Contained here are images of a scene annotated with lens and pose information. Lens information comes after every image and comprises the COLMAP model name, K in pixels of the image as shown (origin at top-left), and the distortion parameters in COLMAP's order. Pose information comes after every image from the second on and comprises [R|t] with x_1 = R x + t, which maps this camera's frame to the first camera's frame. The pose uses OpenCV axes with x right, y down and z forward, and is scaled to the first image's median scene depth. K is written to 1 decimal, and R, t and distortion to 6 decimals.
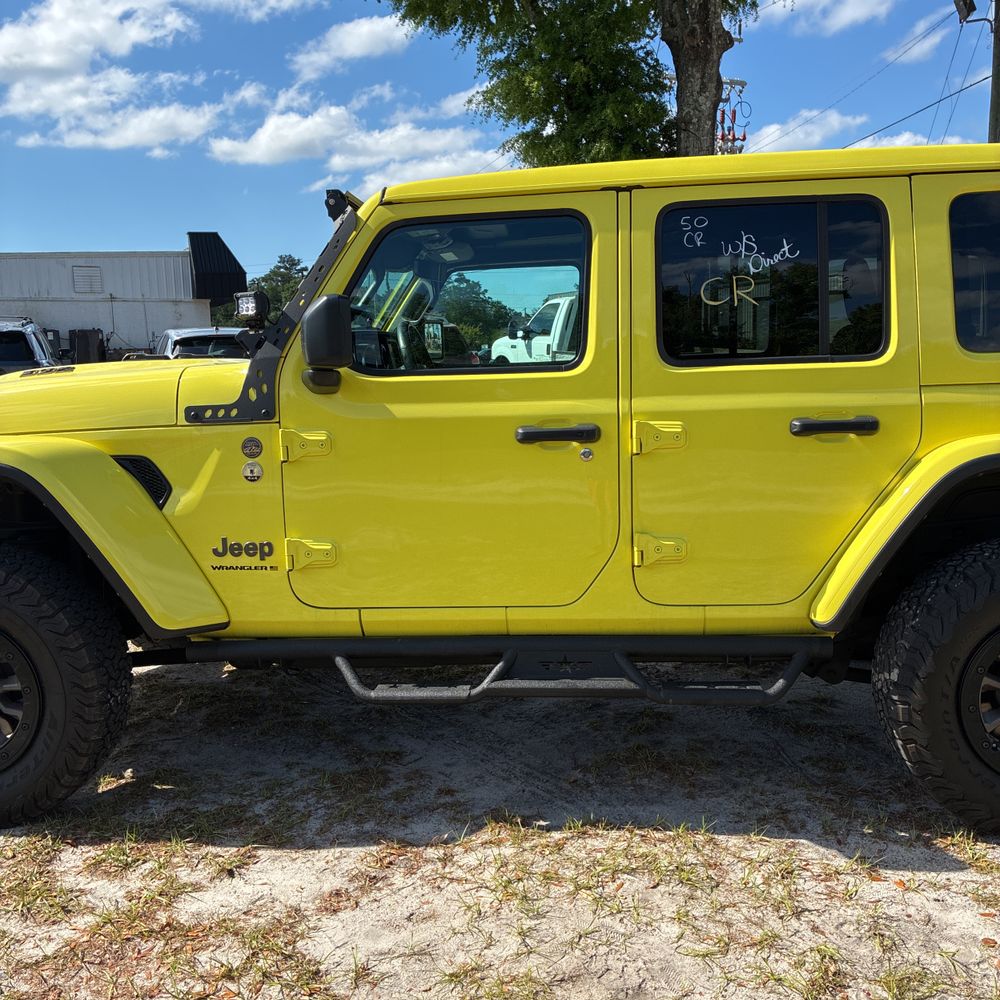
lens RADIAL K [[1005.7, 0, 510.5], [0, 1005.7, 496.8], [0, 0, 1]] dist [0.036233, -0.034006]
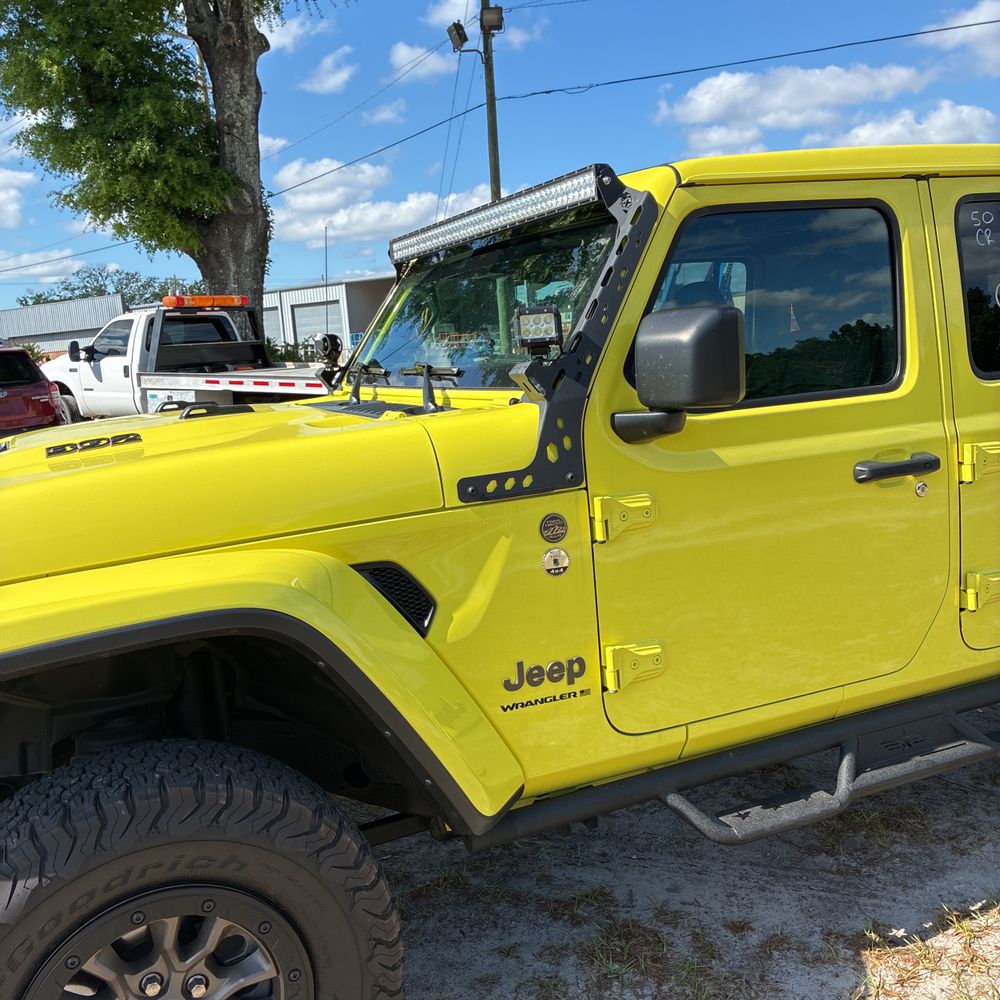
lens RADIAL K [[1005.7, 0, 501.6], [0, 1005.7, 504.8], [0, 0, 1]] dist [0.061855, -0.074693]
pose [[0.877361, -0.109097, 0.467264, -0.607866], [0.111543, 0.993504, 0.022523, -0.083936], [-0.466686, 0.032360, 0.883831, 0.393612]]
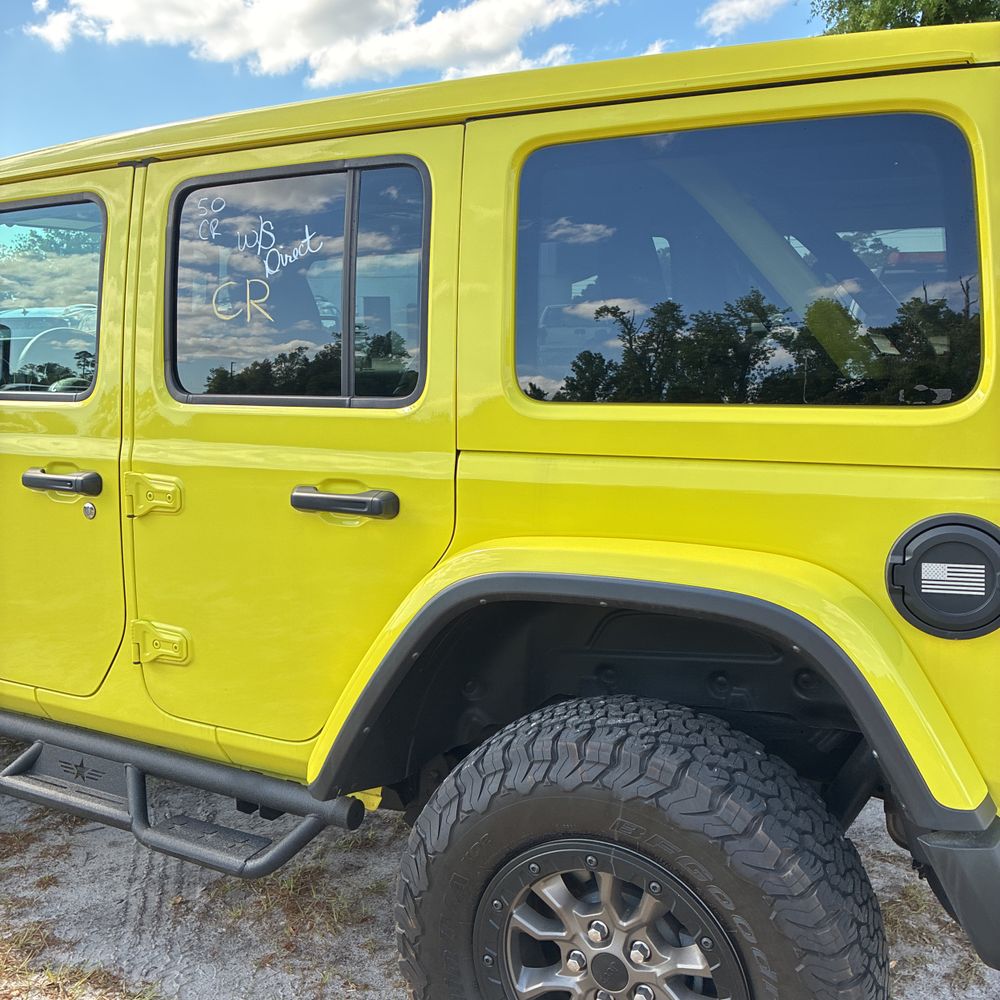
lens RADIAL K [[1009.2, 0, 483.7], [0, 1009.2, 502.3], [0, 0, 1]] dist [-0.006536, 0.076760]
pose [[0.916789, 0.081720, -0.390922, 0.631451], [-0.068495, 0.996511, 0.047681, -0.102155], [0.393455, -0.016937, 0.919188, 0.387184]]
